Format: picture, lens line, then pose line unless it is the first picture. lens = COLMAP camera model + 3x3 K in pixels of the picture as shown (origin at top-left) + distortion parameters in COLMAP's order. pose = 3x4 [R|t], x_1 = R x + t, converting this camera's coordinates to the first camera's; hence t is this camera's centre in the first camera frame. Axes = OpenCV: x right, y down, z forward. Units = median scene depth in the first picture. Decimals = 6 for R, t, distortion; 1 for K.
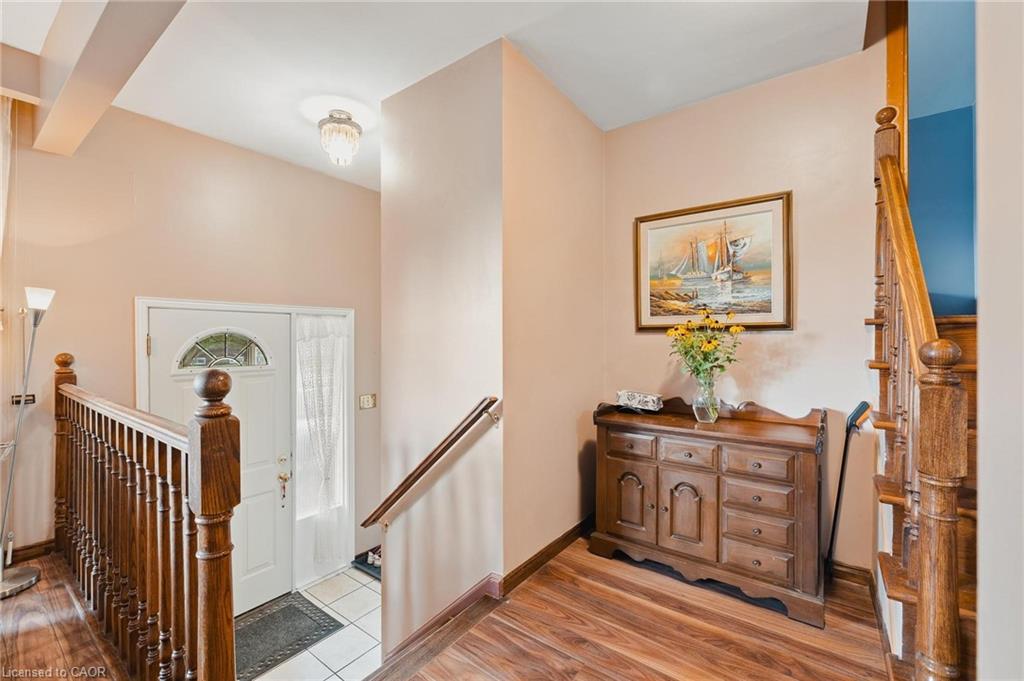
lens RADIAL K [[439.5, 0, 514.5], [0, 439.5, 335.5], [0, 0, 1]] dist [0.013176, 0.000139]
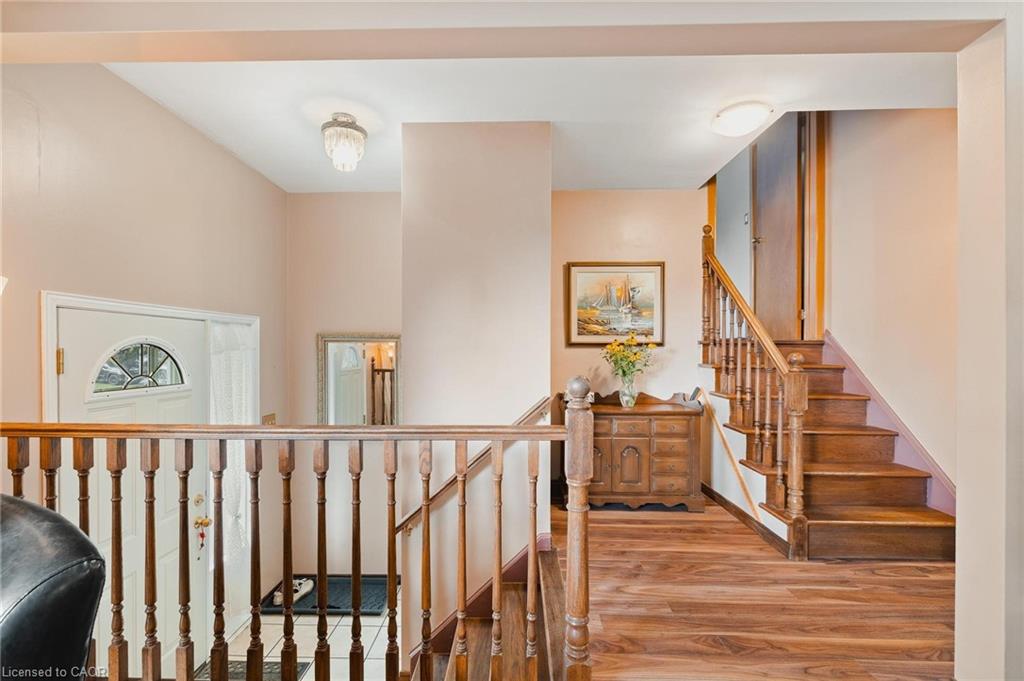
lens RADIAL K [[439.5, 0, 514.5], [0, 439.5, 349.5], [0, 0, 1]] dist [0.013176, 0.000139]
pose [[0.806376, 0.003422, 0.591393, -0.755854], [-0.006300, 0.999976, 0.002805, -0.002519], [-0.591370, -0.005988, 0.806378, 0.008604]]
